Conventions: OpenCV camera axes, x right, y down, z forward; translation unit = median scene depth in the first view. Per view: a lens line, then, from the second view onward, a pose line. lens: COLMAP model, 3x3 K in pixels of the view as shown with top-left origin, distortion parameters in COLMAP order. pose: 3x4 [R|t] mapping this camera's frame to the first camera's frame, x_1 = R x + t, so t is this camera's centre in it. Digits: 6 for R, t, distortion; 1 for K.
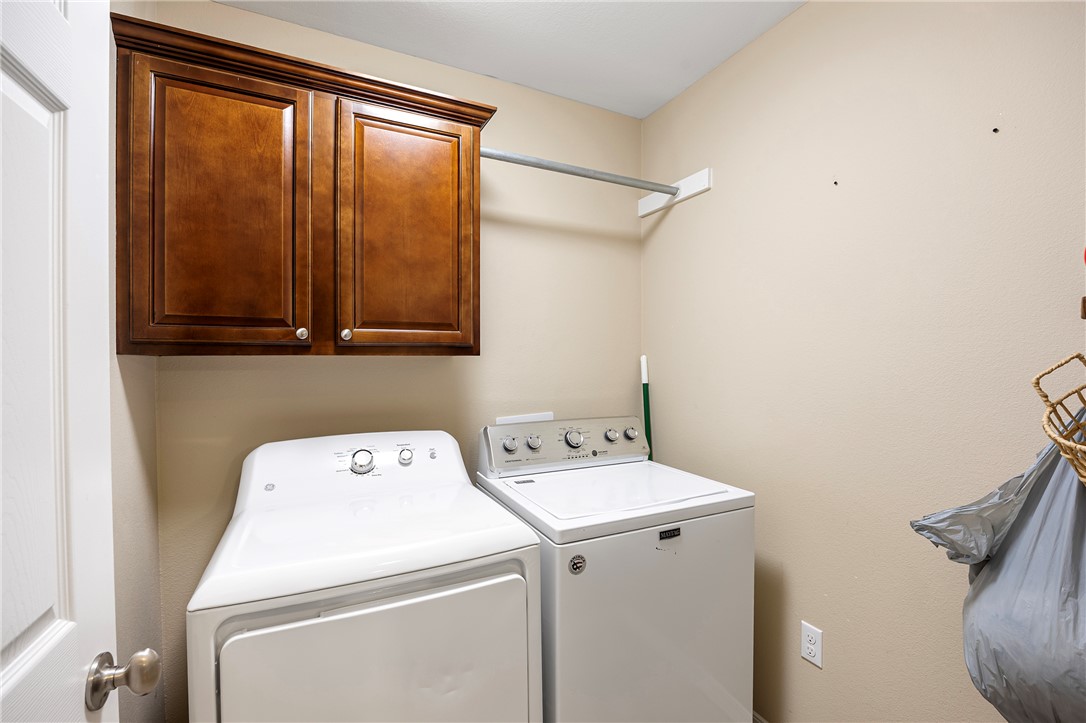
lens RADIAL K [[476.1, 0, 545.5], [0, 476.1, 360.1], [0, 0, 1]] dist [-0.004204, -0.000907]
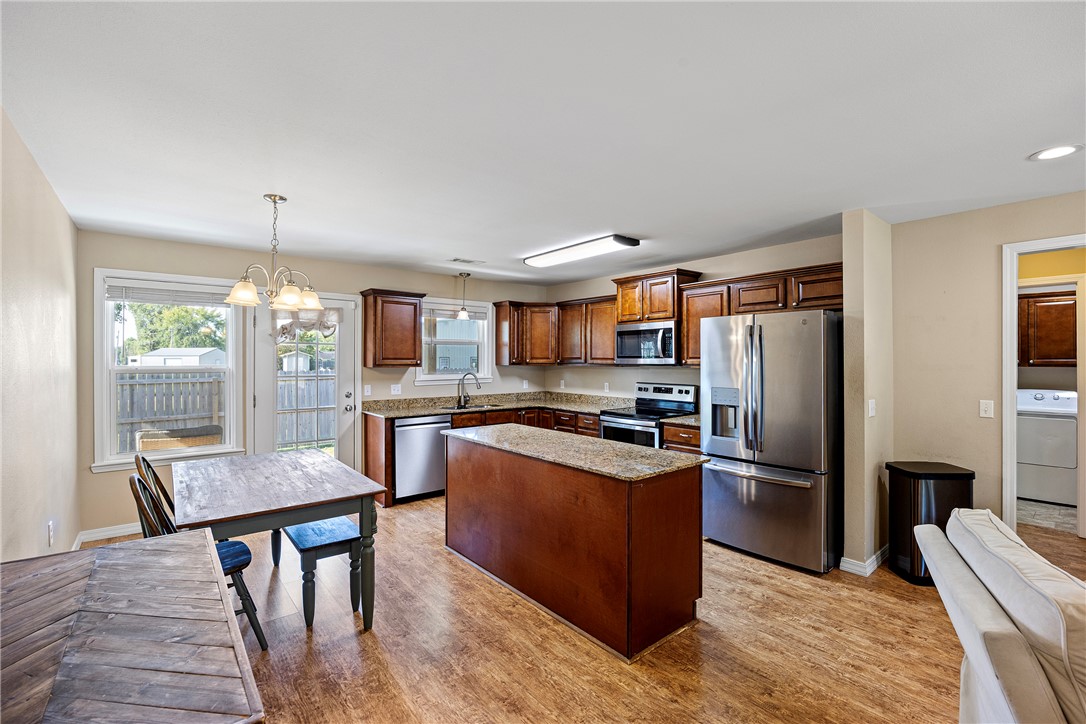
lens RADIAL K [[476.1, 0, 542.9], [0, 476.1, 358.6], [0, 0, 1]] dist [-0.004204, -0.000907]
pose [[0.239136, -0.005426, -0.970971, 2.240151], [-0.002308, 0.999978, -0.006156, -0.043774], [0.970983, 0.003713, 0.239119, -3.570211]]
